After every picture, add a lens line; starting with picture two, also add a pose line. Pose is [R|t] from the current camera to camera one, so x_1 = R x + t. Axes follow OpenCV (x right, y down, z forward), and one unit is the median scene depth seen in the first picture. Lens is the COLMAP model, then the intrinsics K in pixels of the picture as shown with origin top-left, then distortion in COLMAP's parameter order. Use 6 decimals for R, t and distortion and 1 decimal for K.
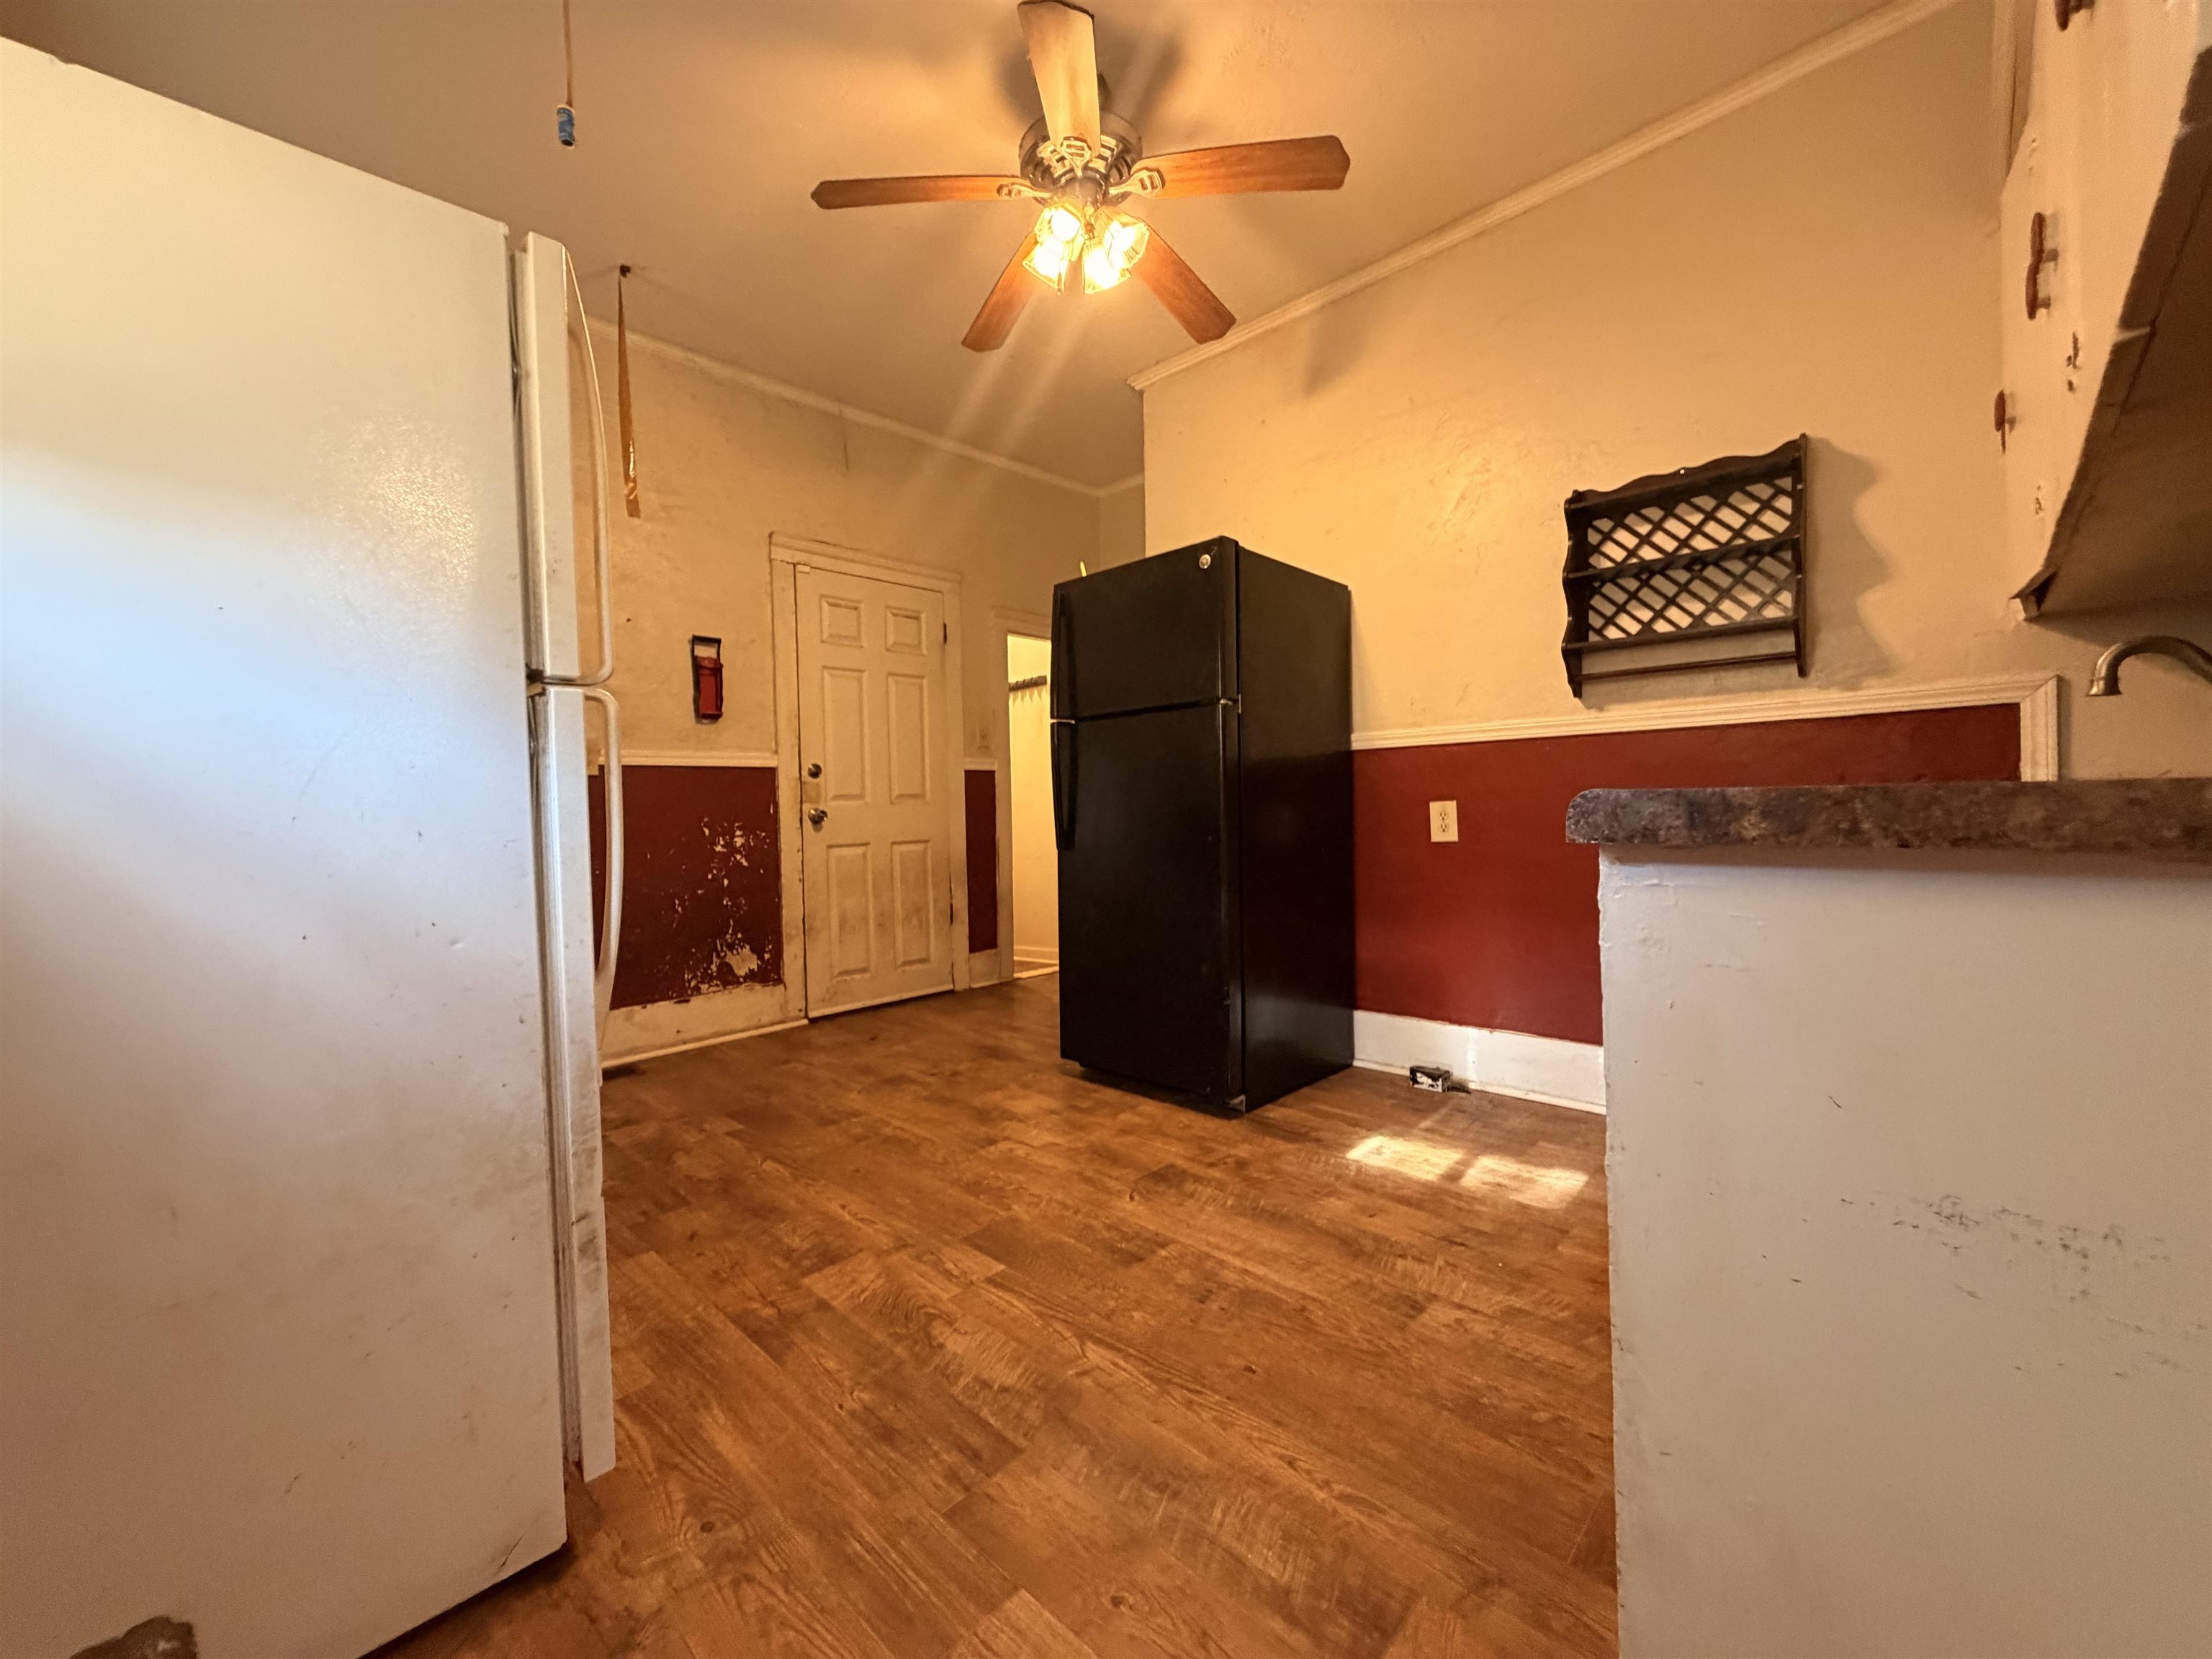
lens RADIAL K [[884.4, 0, 1101.6], [0, 884.4, 829.5], [0, 0, 1]] dist [-0.002239, 0.000091]
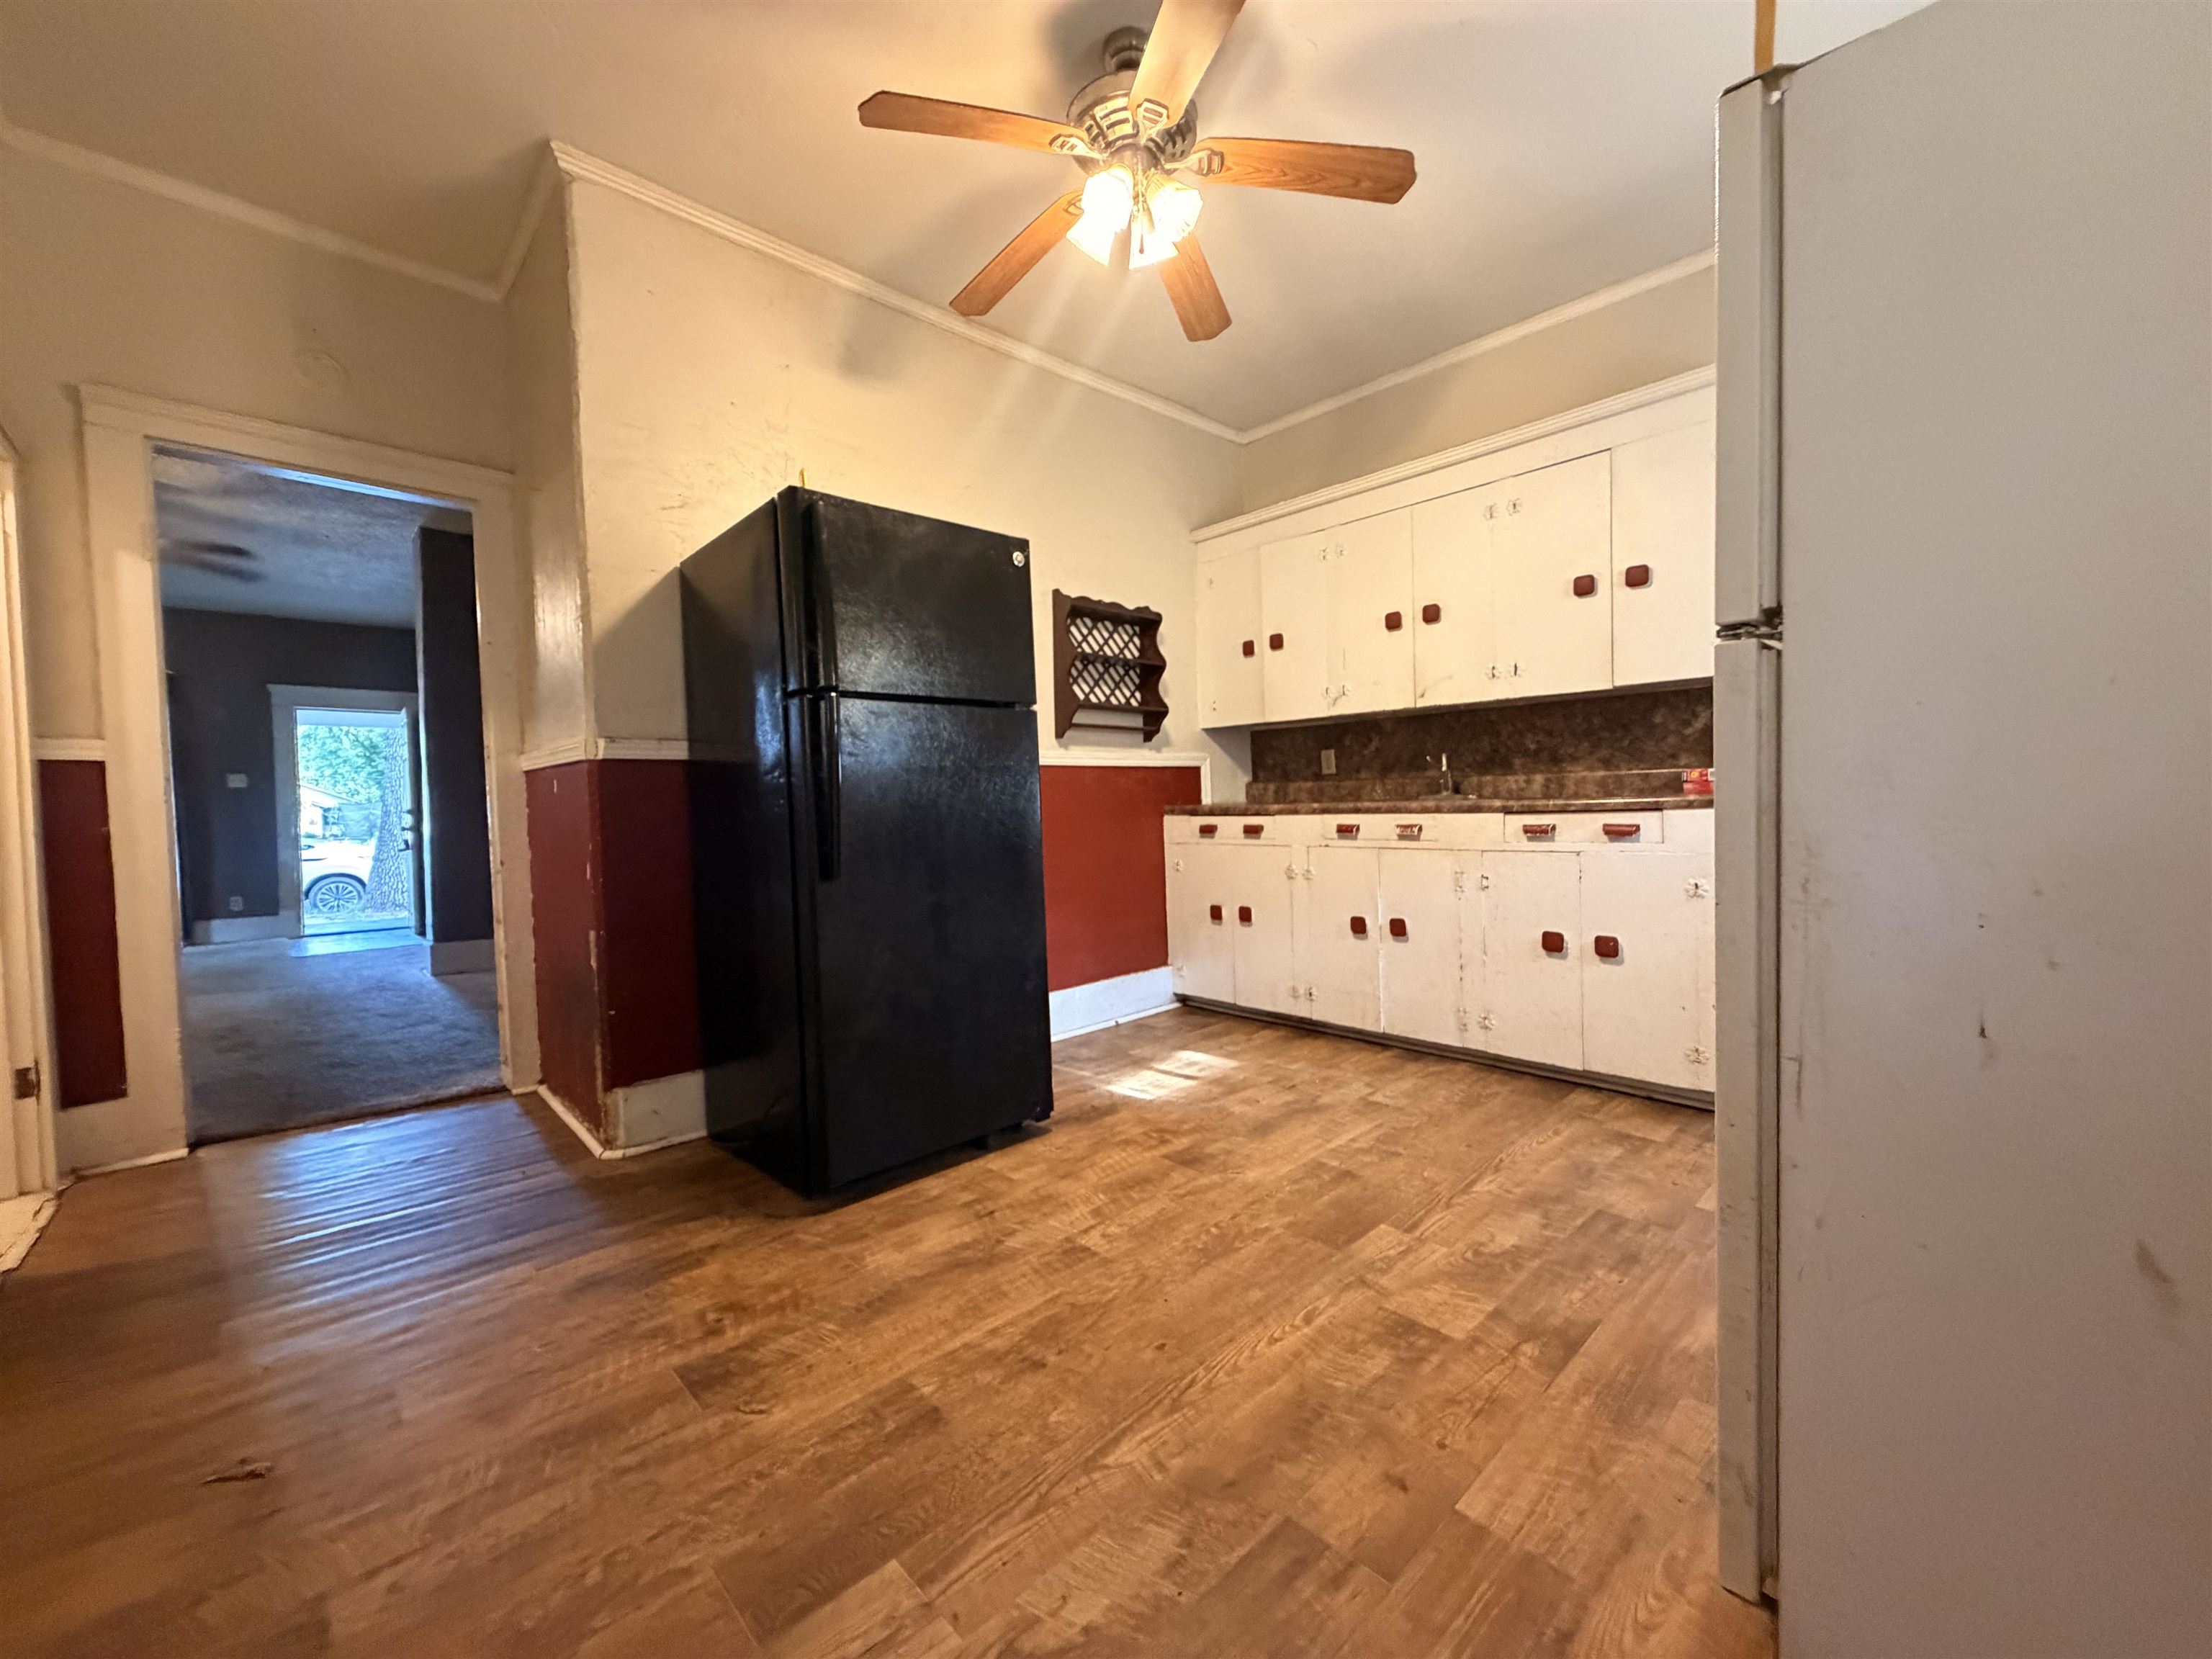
lens RADIAL K [[884.4, 0, 1096.5], [0, 884.4, 832.0], [0, 0, 1]] dist [-0.002239, 0.000091]
pose [[0.046568, -0.008979, 0.998875, -1.086248], [0.051775, 0.998637, 0.006563, -0.012559], [-0.997572, 0.051411, 0.046970, 1.146452]]
